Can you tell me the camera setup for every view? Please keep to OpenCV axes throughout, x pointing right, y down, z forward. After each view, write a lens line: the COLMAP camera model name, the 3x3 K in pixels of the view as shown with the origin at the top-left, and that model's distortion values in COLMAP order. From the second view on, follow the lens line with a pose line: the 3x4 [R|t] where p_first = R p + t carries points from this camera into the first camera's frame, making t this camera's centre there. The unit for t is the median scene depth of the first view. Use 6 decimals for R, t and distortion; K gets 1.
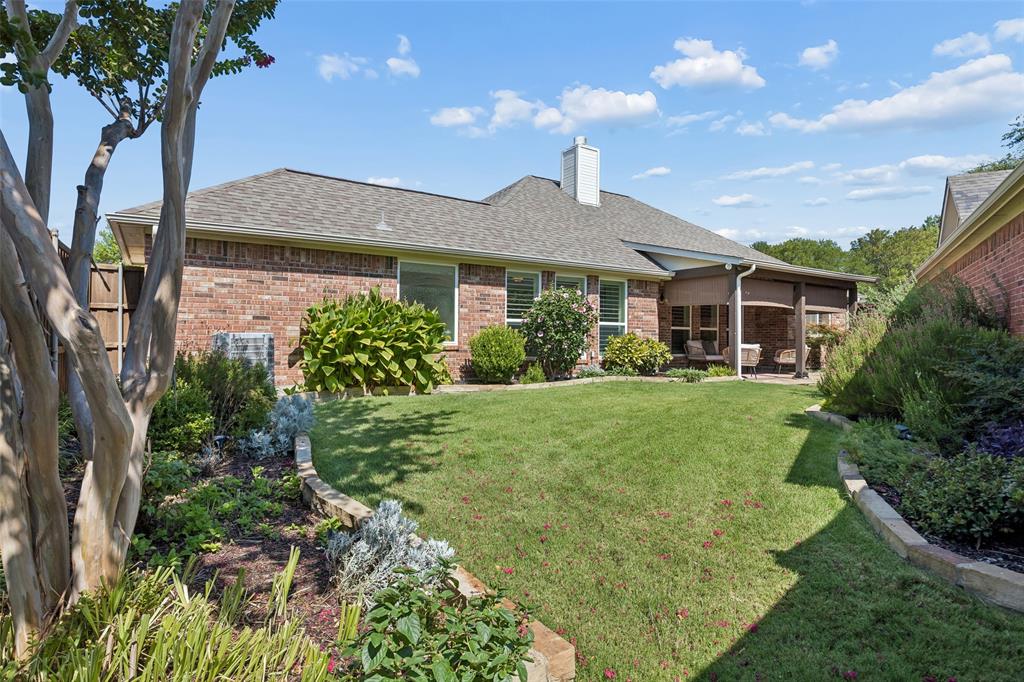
lens RADIAL K [[532.0, 0, 521.8], [0, 532.0, 333.9], [0, 0, 1]] dist [0.011244, -0.001599]
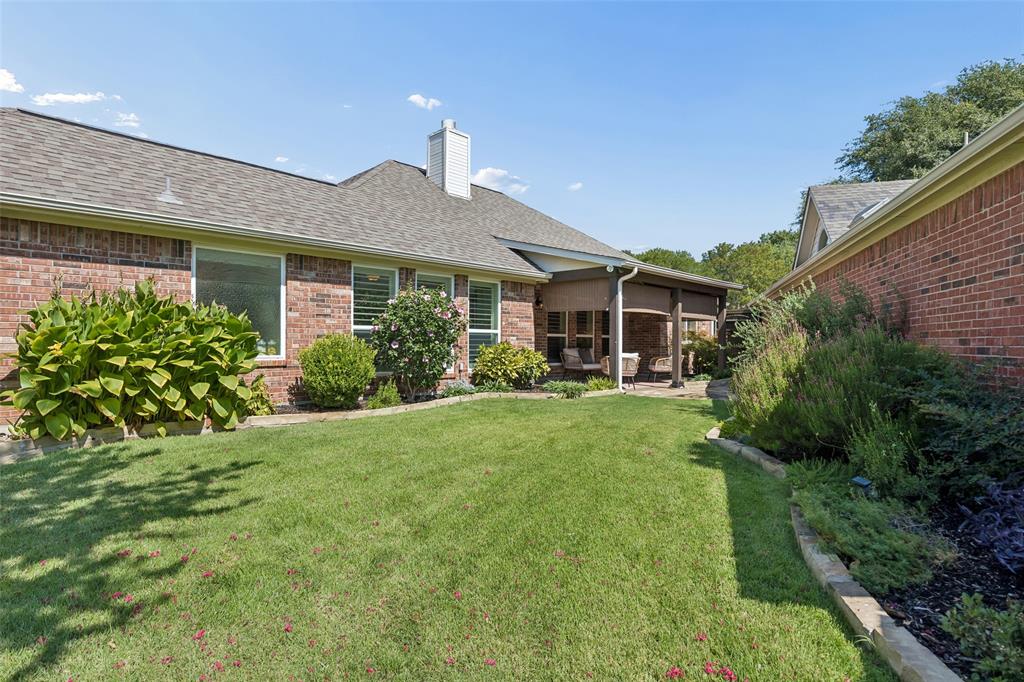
lens RADIAL K [[532.0, 0, 506.9], [0, 532.0, 339.2], [0, 0, 1]] dist [0.011244, -0.001599]
pose [[0.978688, -0.000478, 0.205354, 0.036901], [-0.000112, 0.999996, 0.002862, -0.011270], [-0.205355, -0.002824, 0.978684, 0.182430]]
